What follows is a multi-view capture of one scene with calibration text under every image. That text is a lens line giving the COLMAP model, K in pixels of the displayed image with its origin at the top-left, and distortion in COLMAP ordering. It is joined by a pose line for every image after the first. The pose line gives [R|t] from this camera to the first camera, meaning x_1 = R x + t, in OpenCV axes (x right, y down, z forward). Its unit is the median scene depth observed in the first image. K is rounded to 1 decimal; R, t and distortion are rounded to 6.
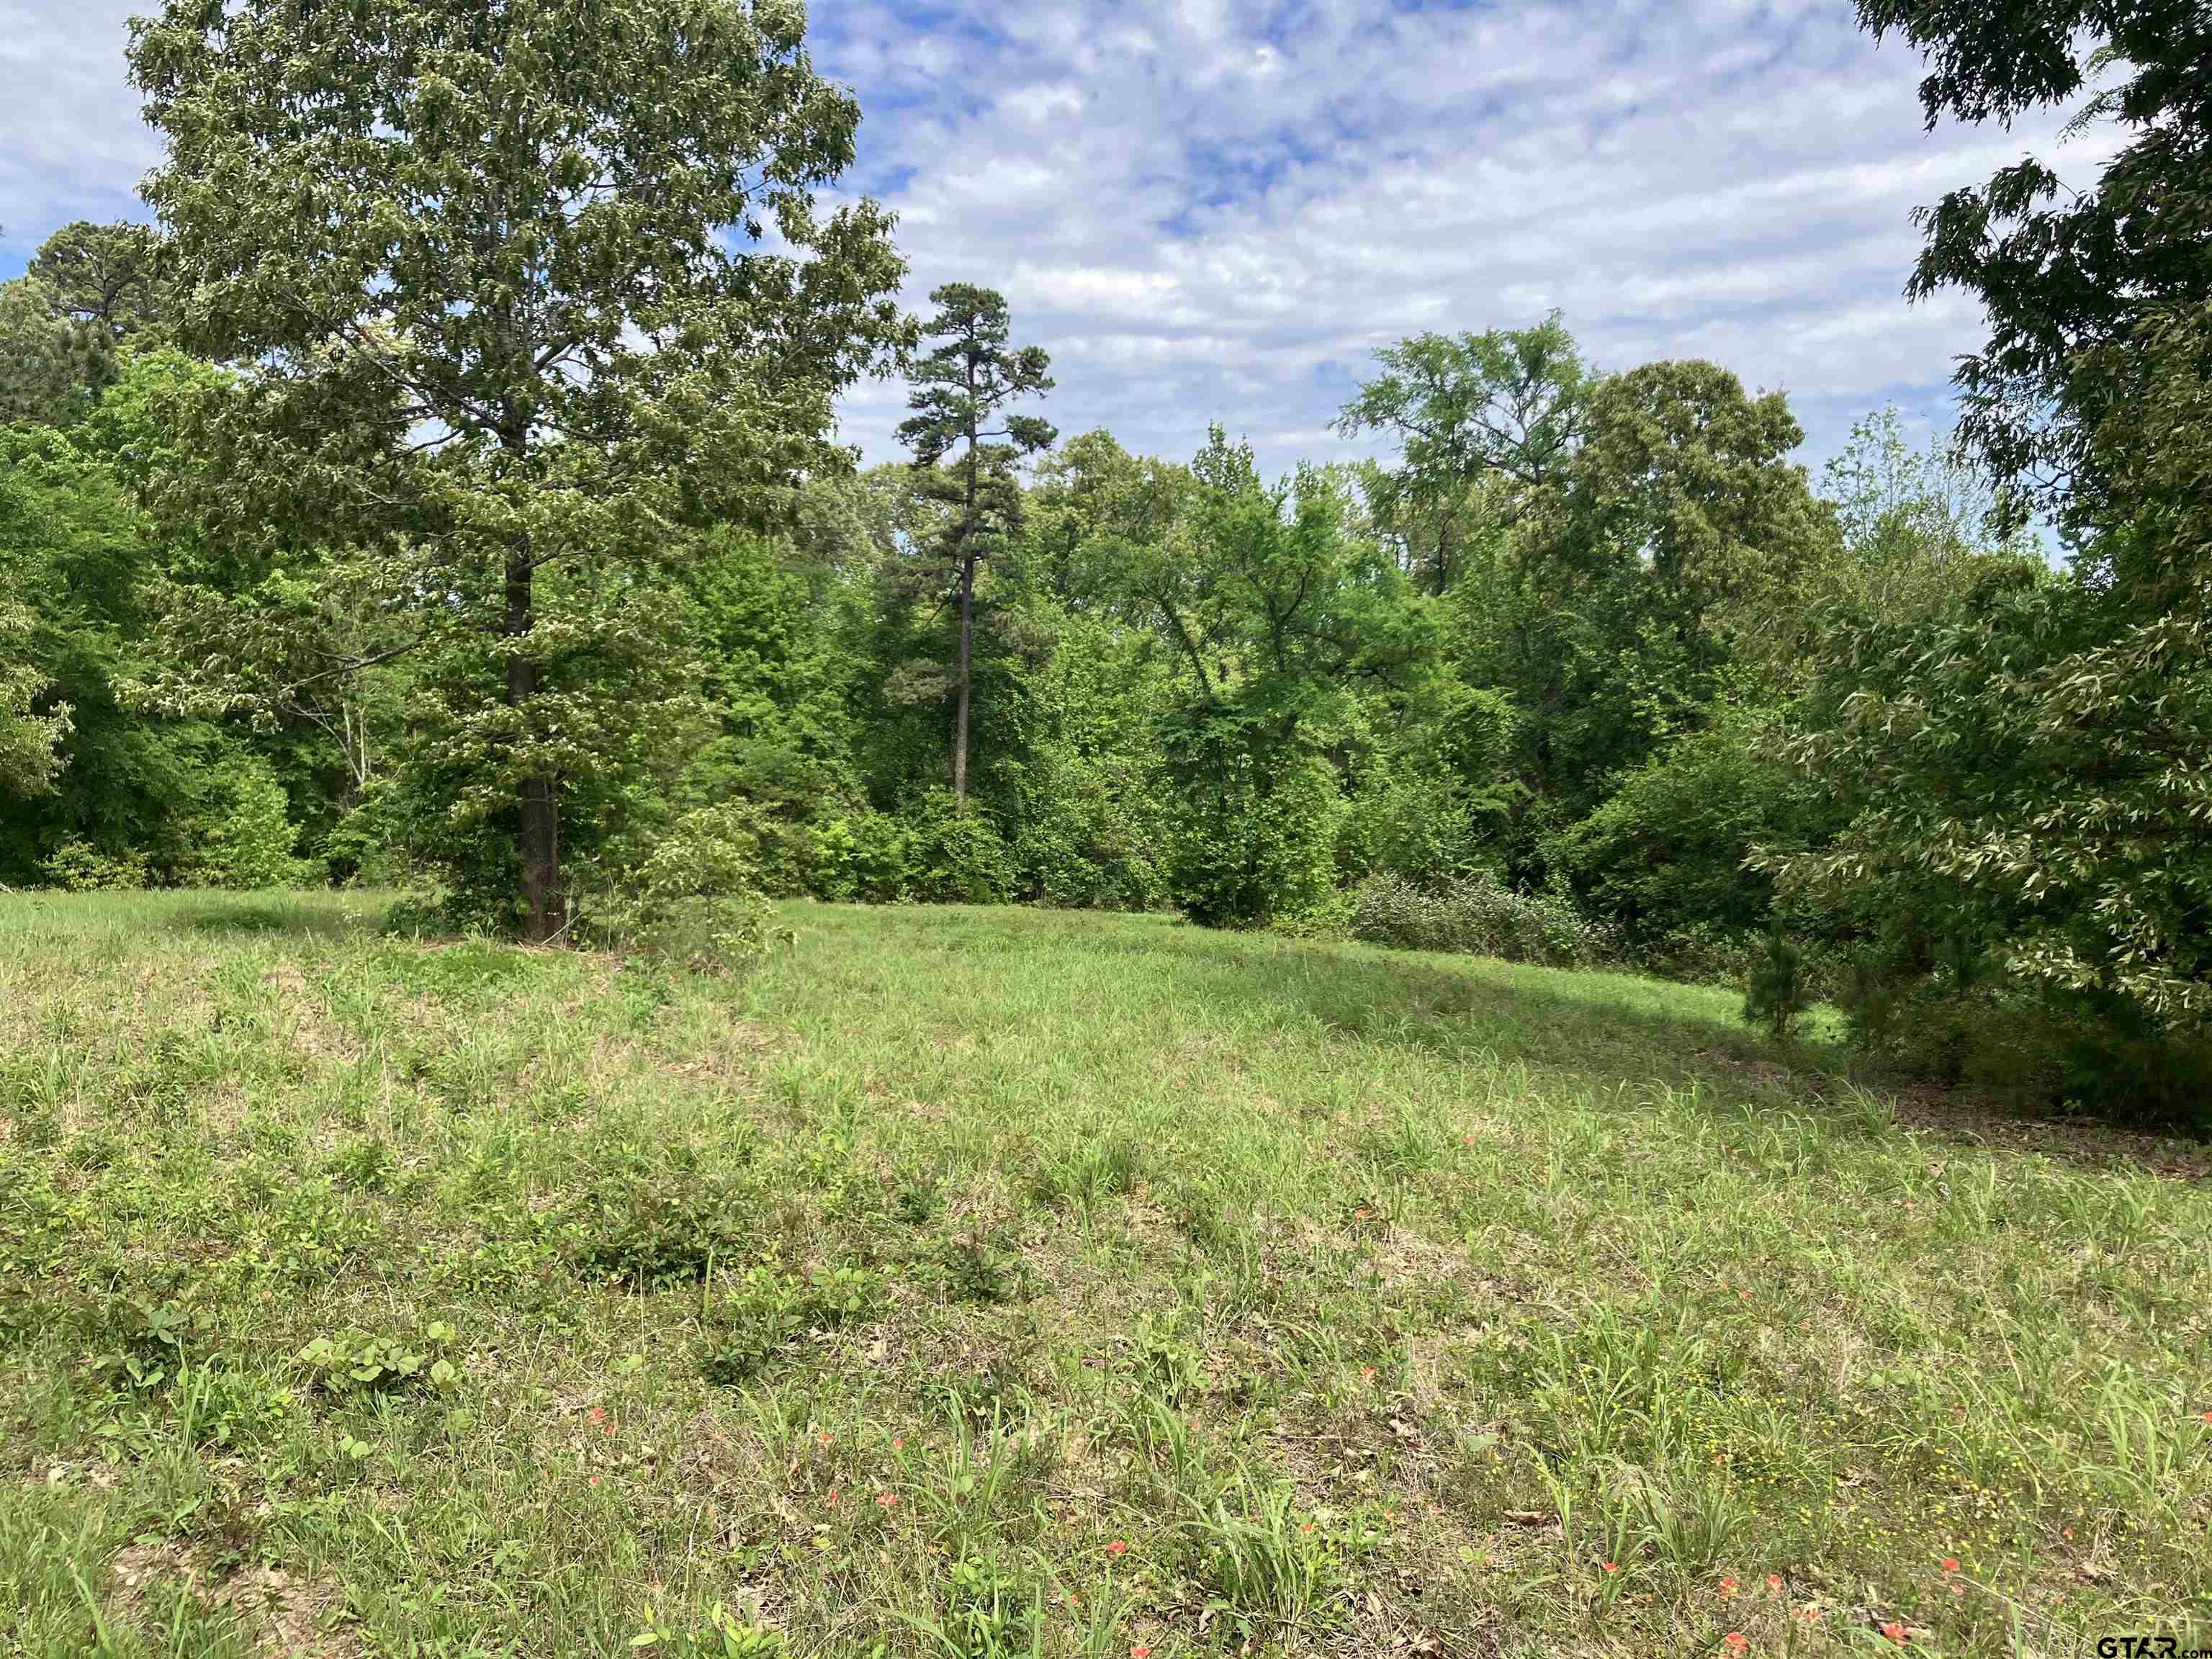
lens RADIAL K [[1785.5, 0, 1112.6], [0, 1785.5, 831.0], [0, 0, 1]] dist [-0.017567, -0.015407]
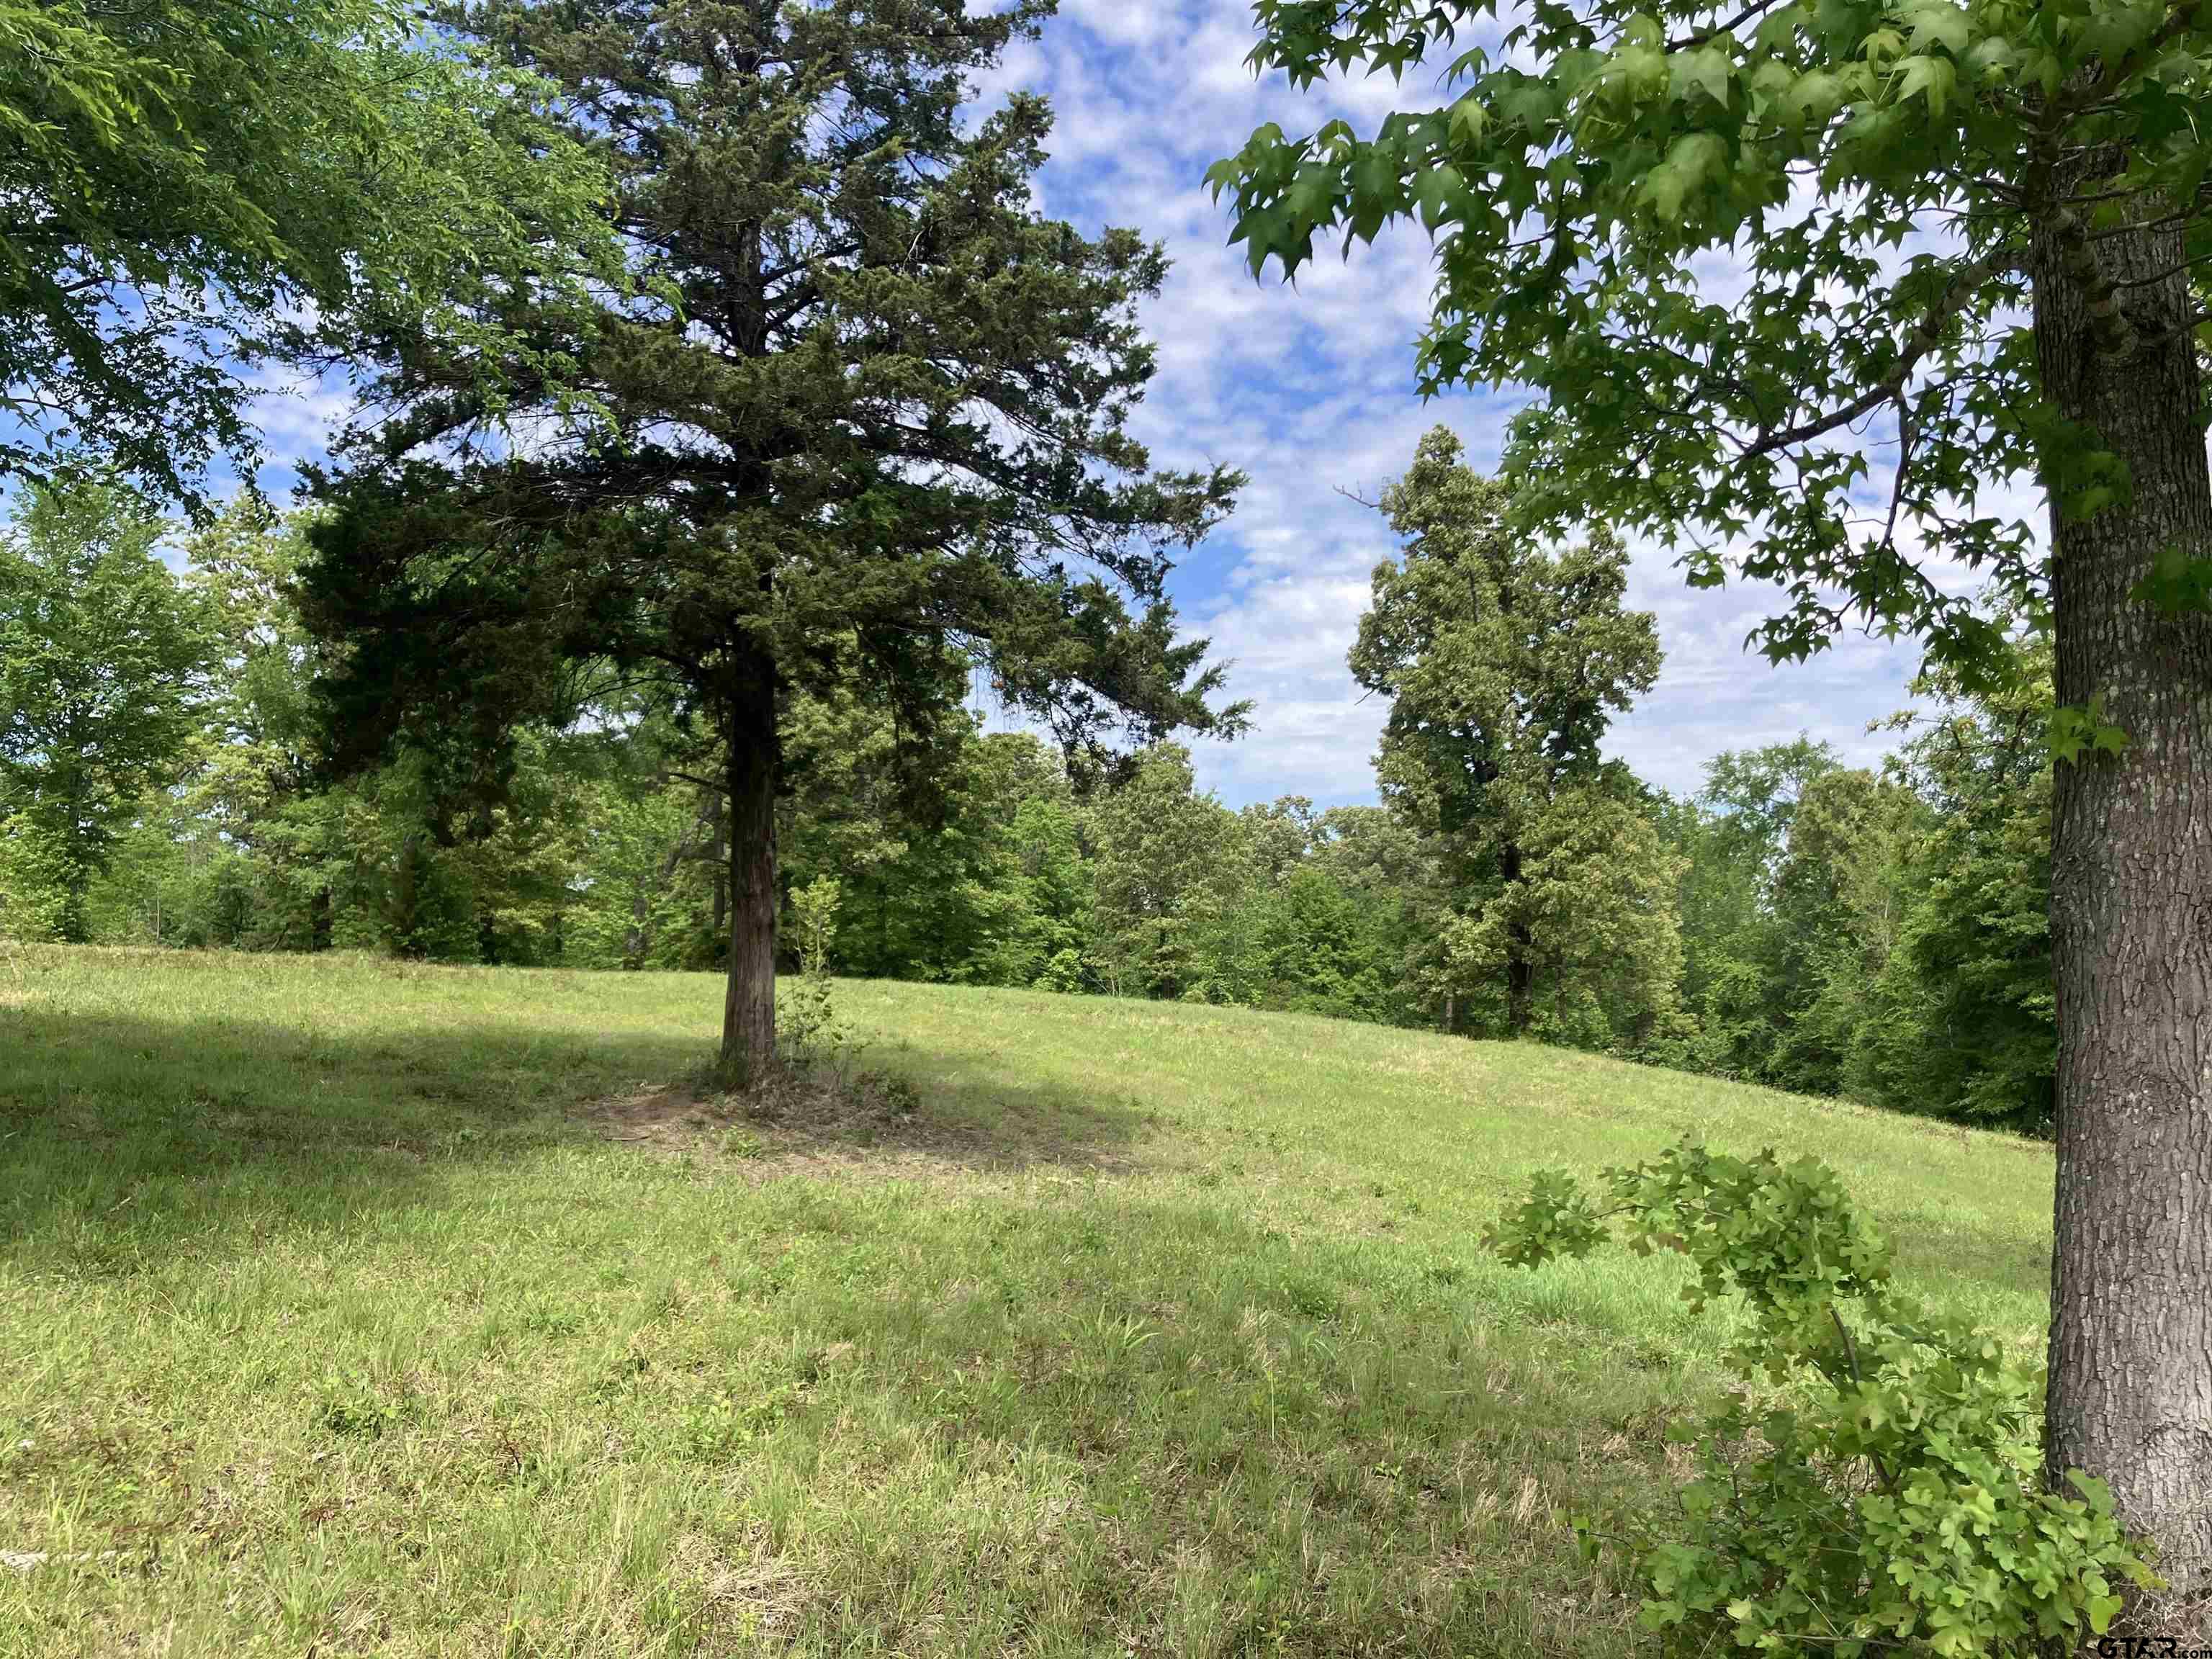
lens RADIAL K [[1785.5, 0, 1104.6], [0, 1785.5, 831.1], [0, 0, 1]] dist [-0.017567, -0.015407]
pose [[0.922797, -0.035495, -0.383649, 0.287032], [-0.026086, 0.987707, -0.154127, 0.067062], [0.384403, 0.152236, 0.910527, -0.722915]]
